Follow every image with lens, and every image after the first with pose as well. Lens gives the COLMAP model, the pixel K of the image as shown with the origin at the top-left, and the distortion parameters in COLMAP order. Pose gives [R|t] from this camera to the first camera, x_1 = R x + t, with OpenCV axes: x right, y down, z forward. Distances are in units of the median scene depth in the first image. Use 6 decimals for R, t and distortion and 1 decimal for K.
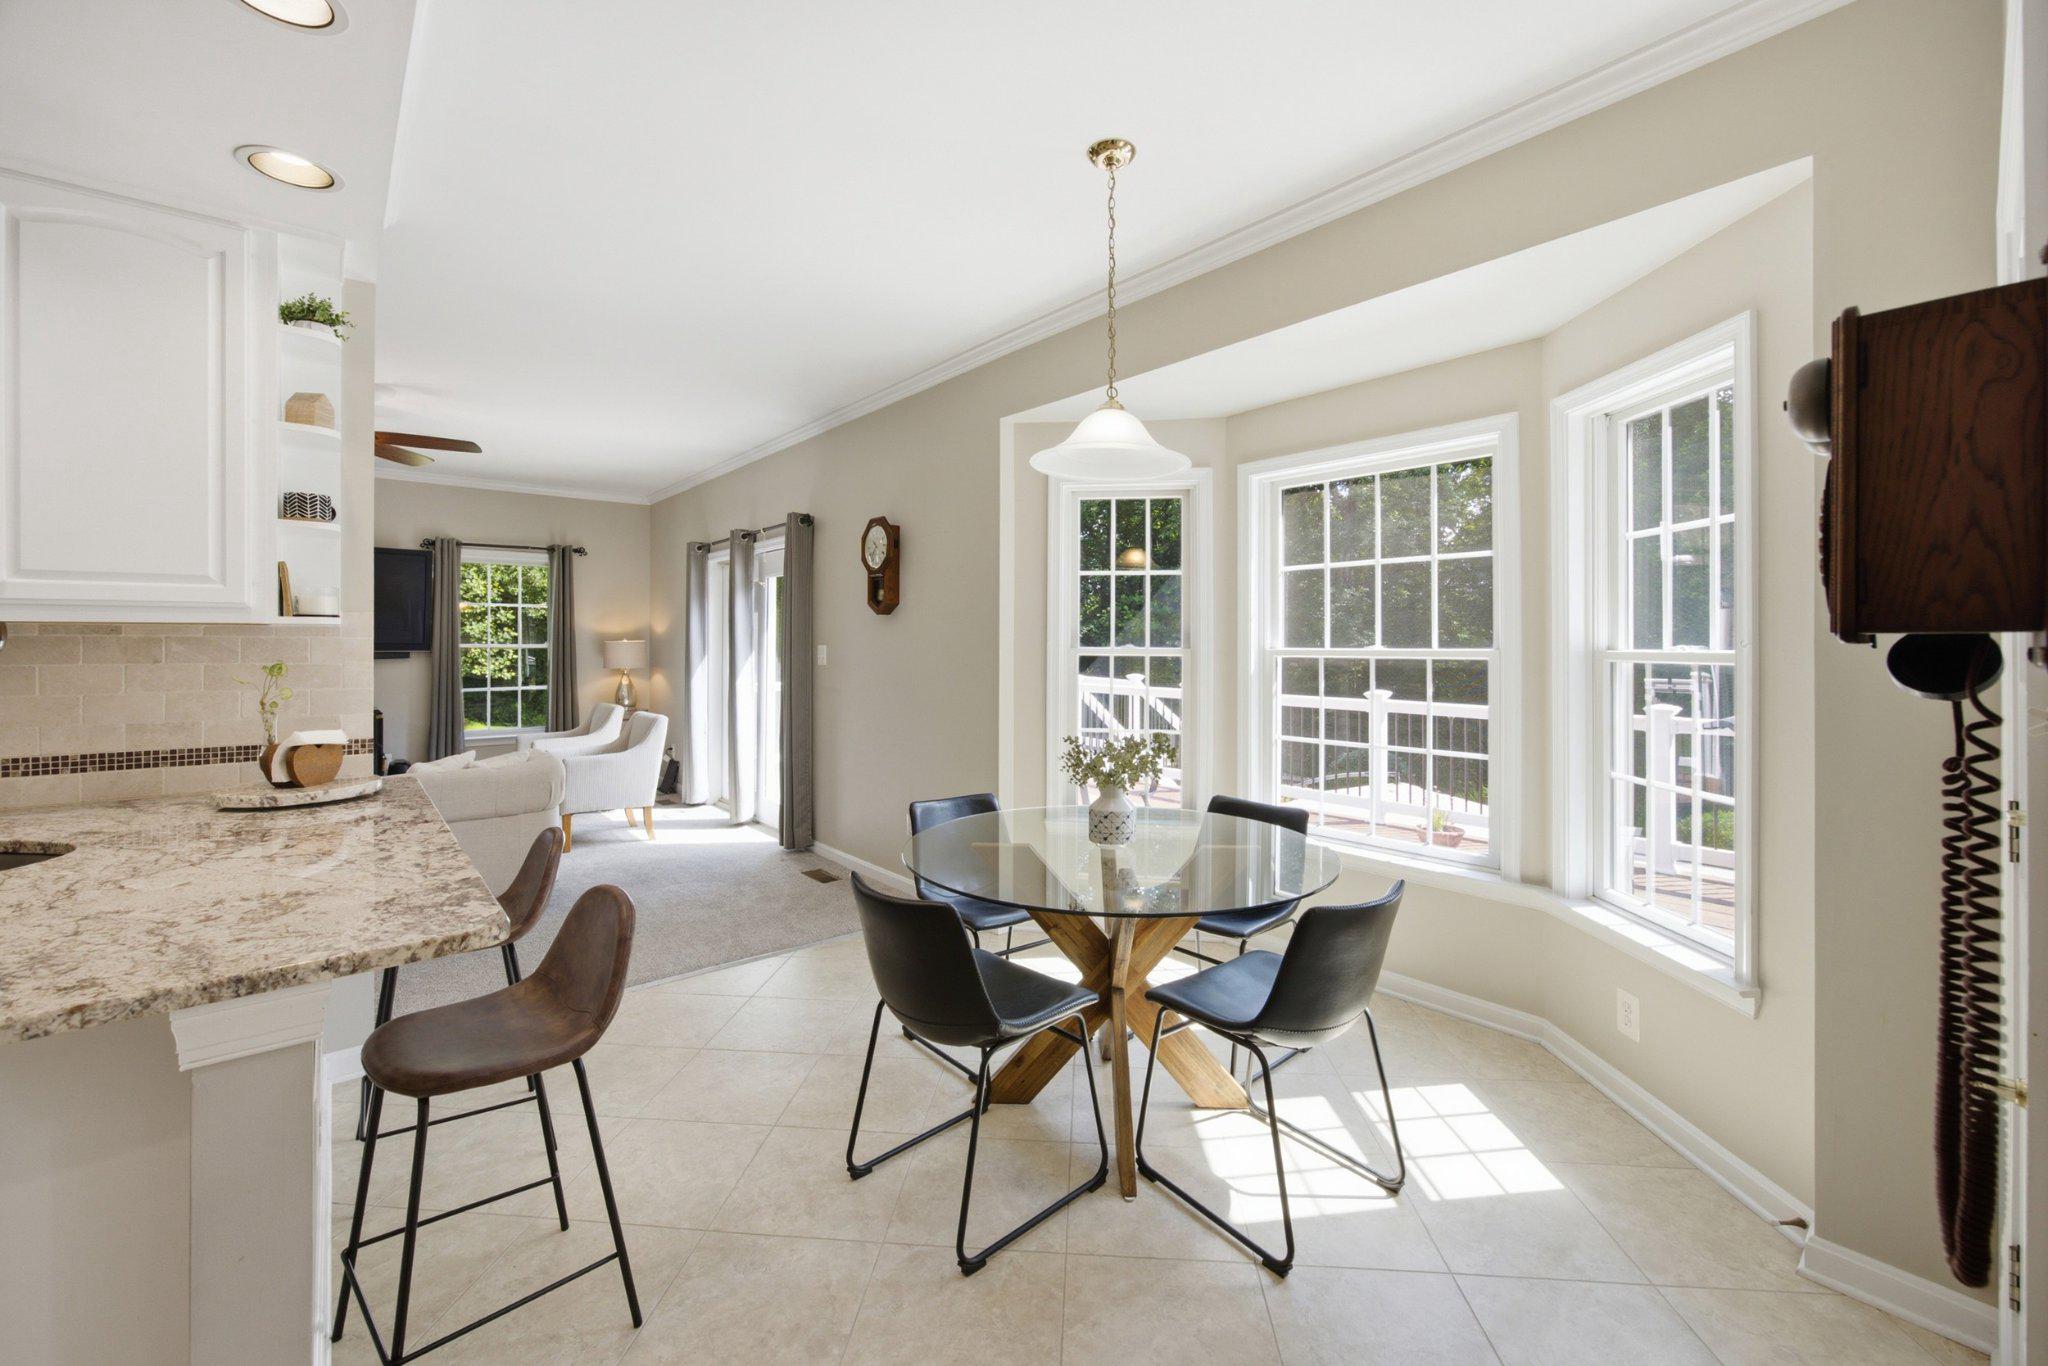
lens RADIAL K [[826.9, 0, 1026.6], [0, 826.9, 641.4], [0, 0, 1]] dist [-0.002451, -0.000333]
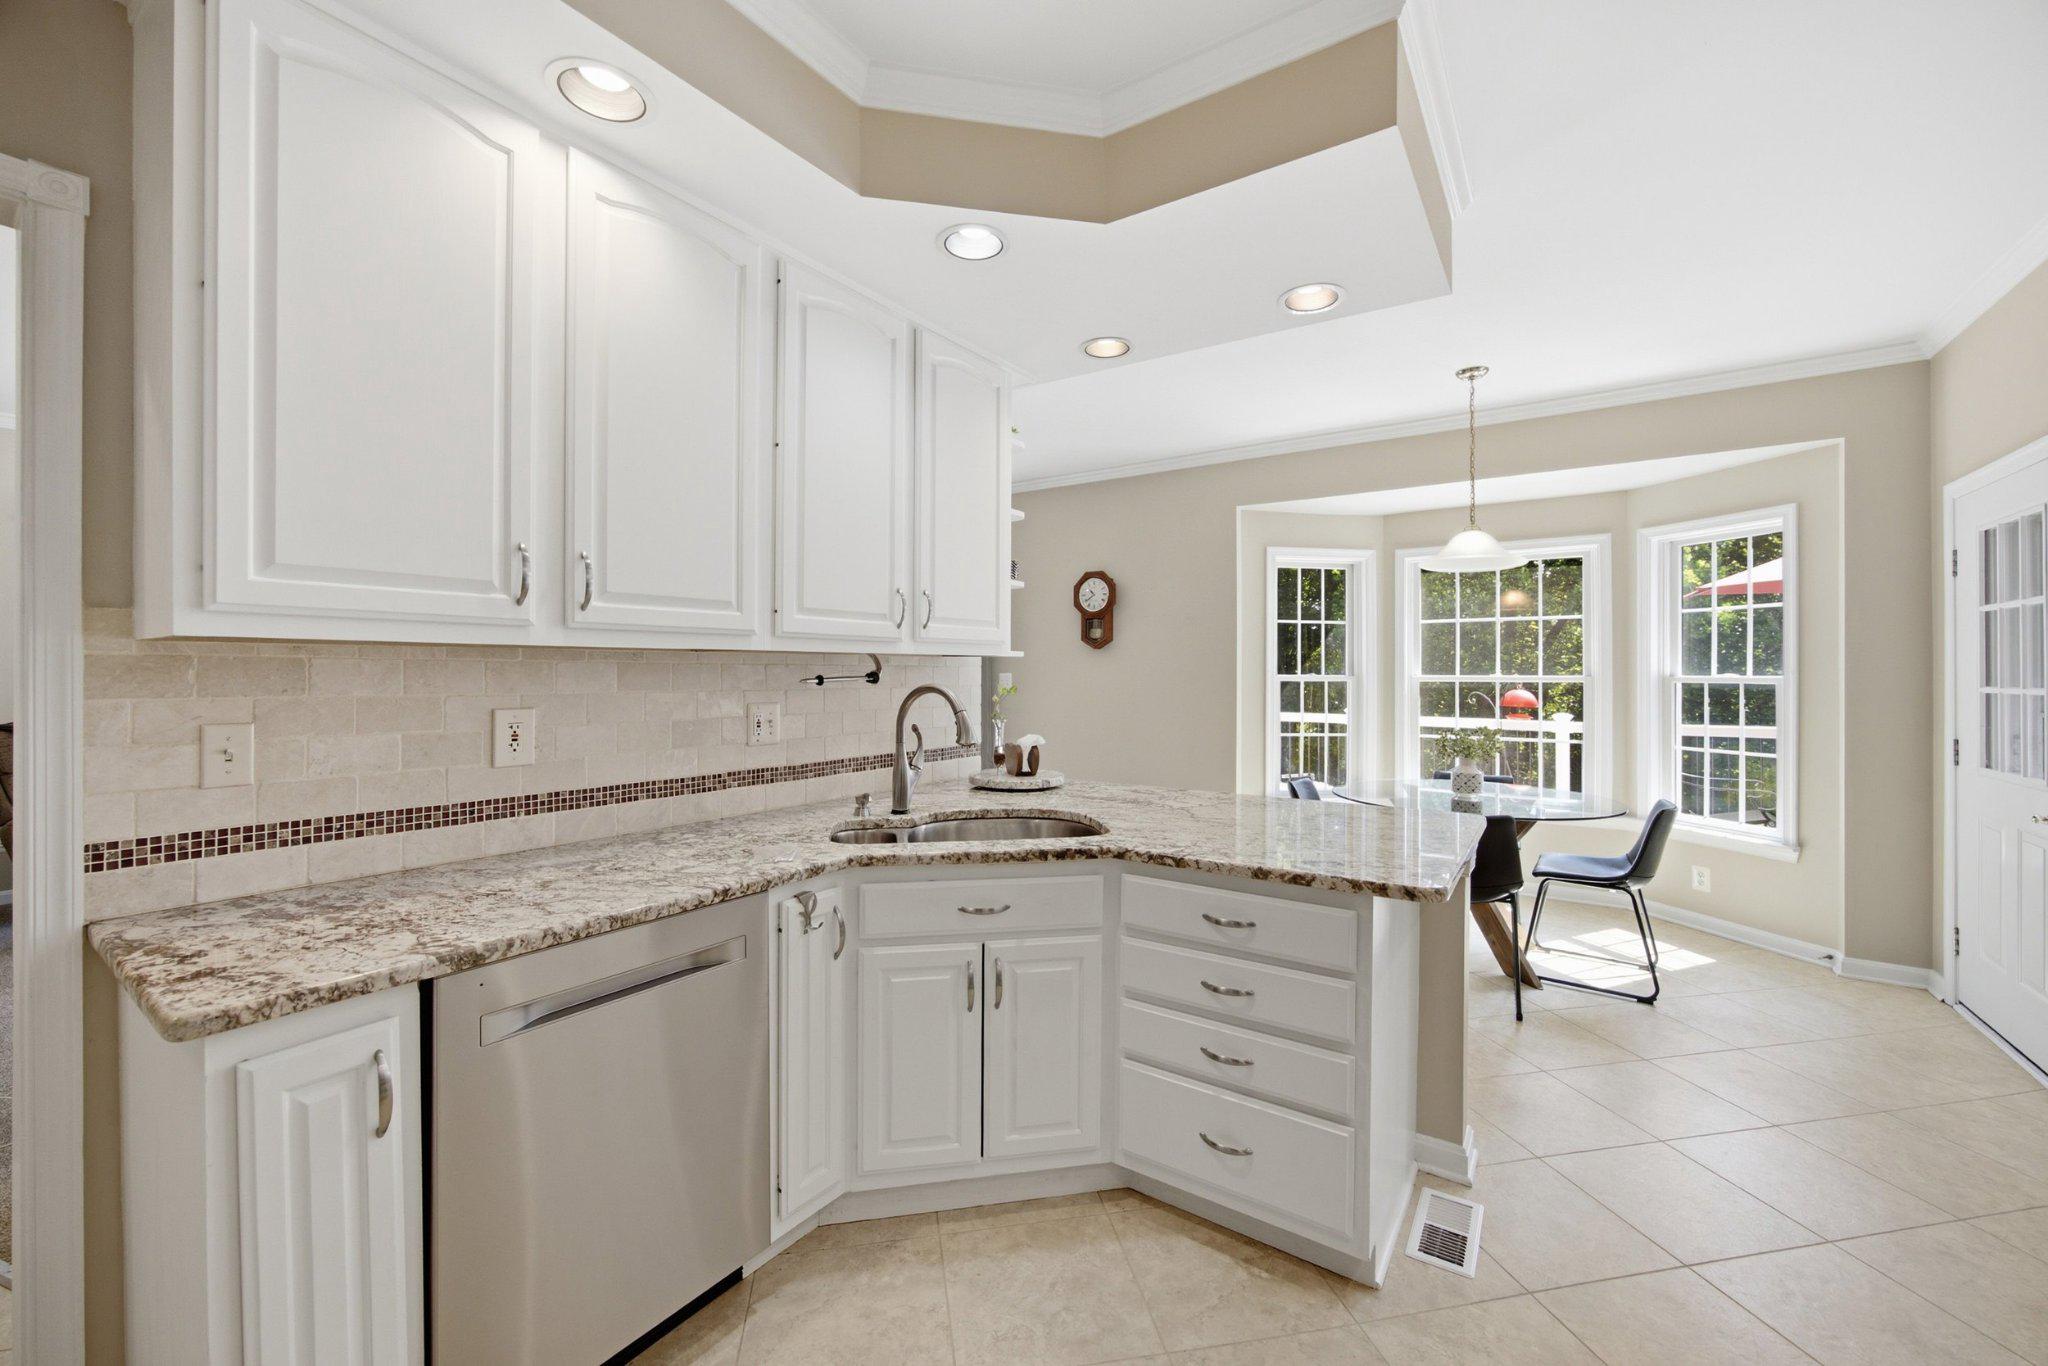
lens RADIAL K [[805.6, 0, 1022.5], [0, 805.6, 670.0], [0, 0, 1]] dist [-0.000839, -0.000152]
pose [[0.963119, 0.003149, 0.269057, -1.161438], [-0.002858, 0.999995, -0.001474, 0.004006], [-0.269061, 0.000651, 0.963123, -0.290648]]
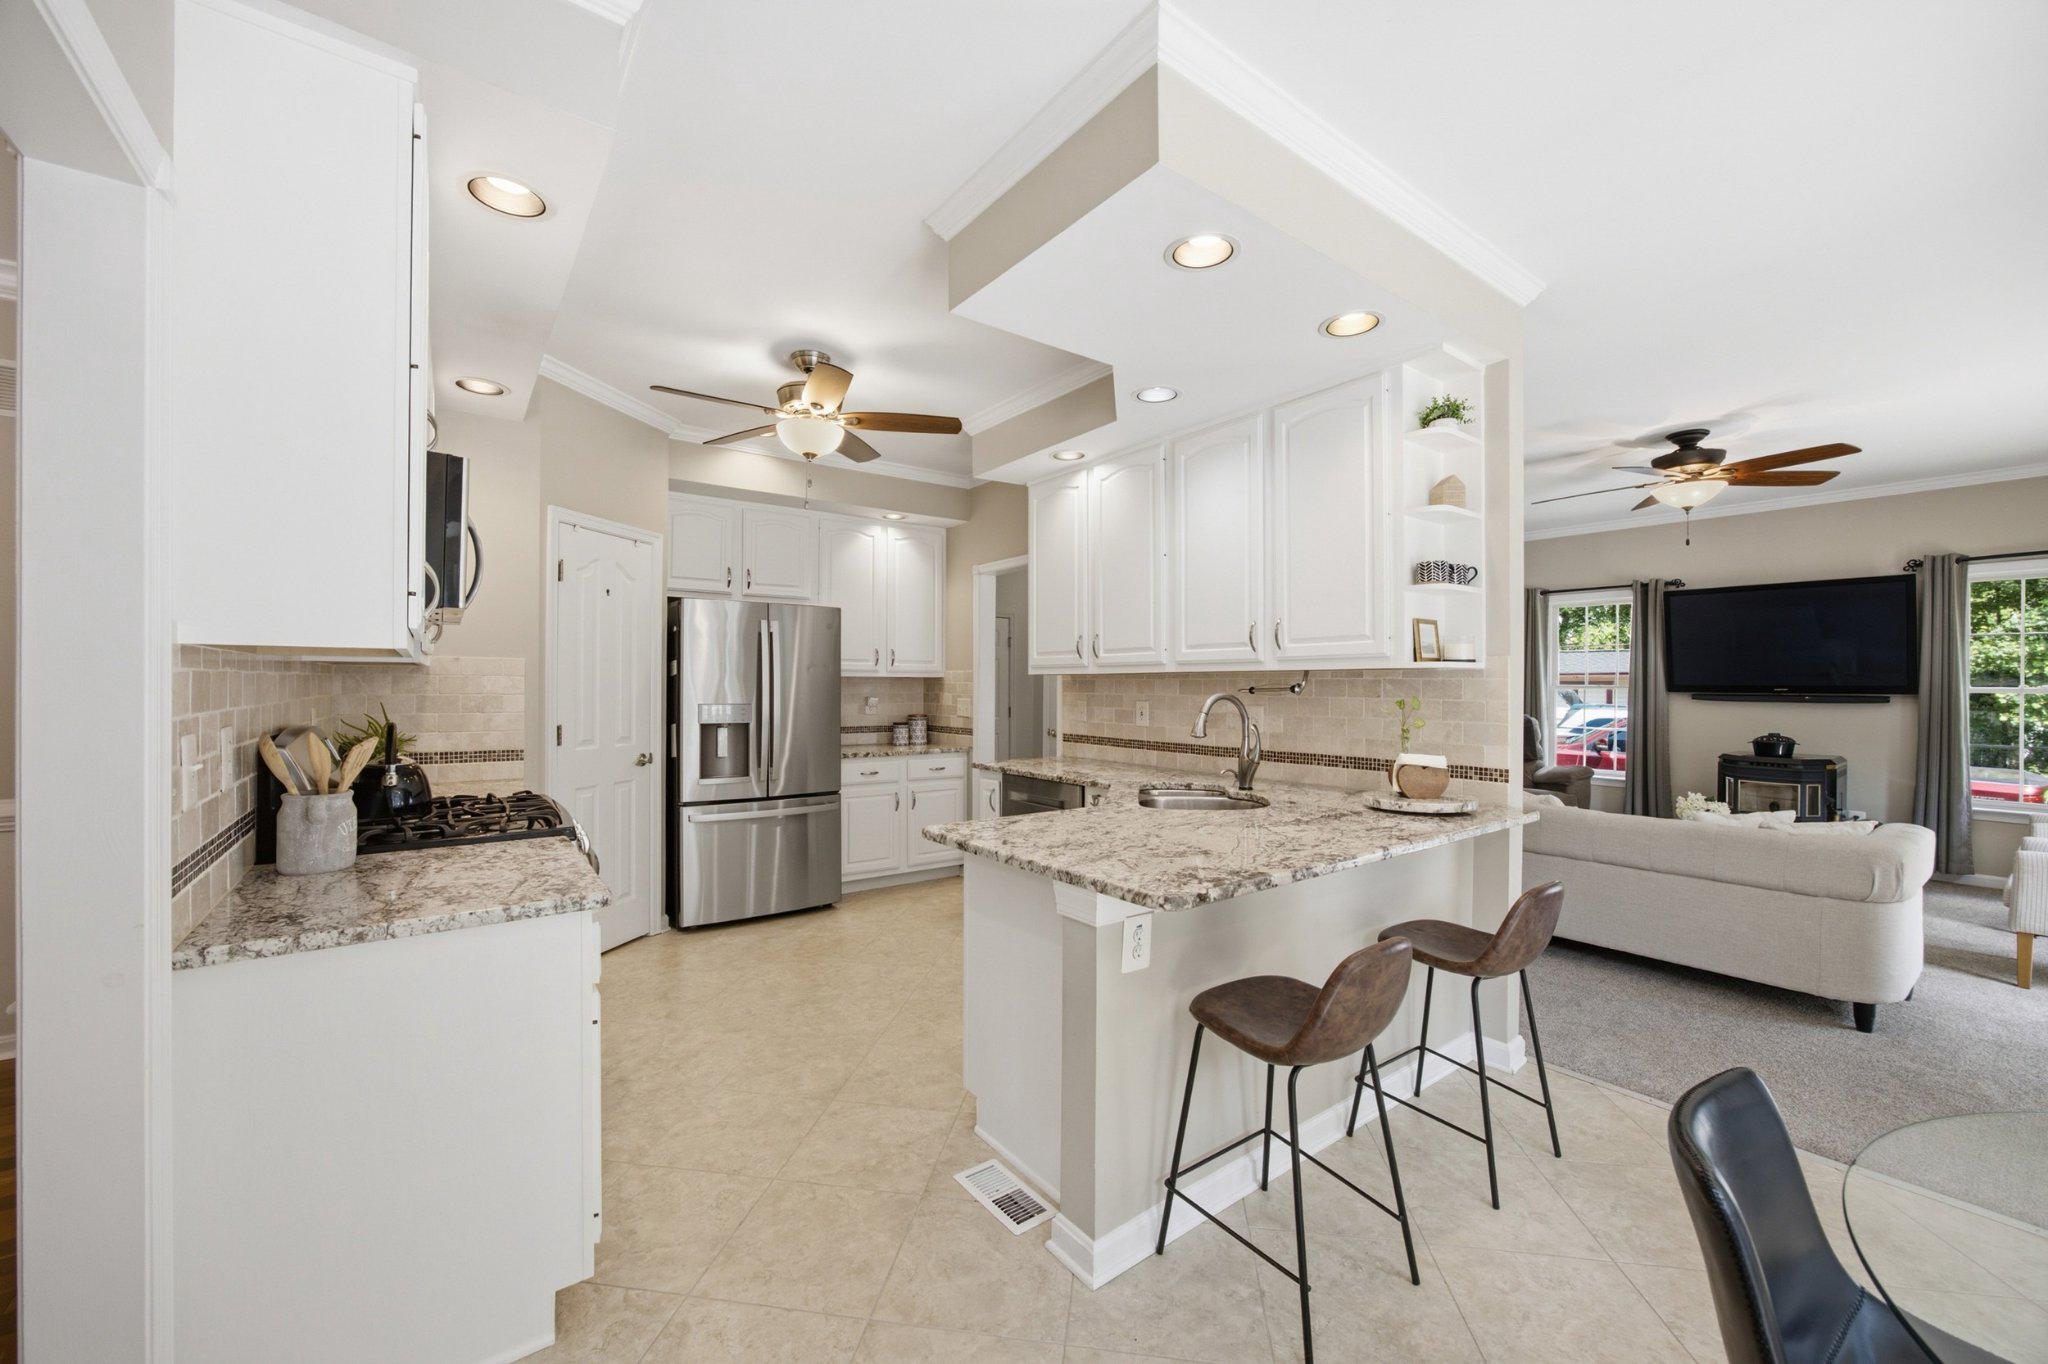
lens RADIAL K [[805.6, 0, 1022.5], [0, 805.6, 669.0], [0, 0, 1]] dist [-0.000839, -0.000152]
pose [[-0.041945, -0.016294, -0.998987, 0.315604], [-0.002566, 0.999865, -0.016200, 0.001820], [0.999117, 0.001884, -0.041981, 0.401827]]
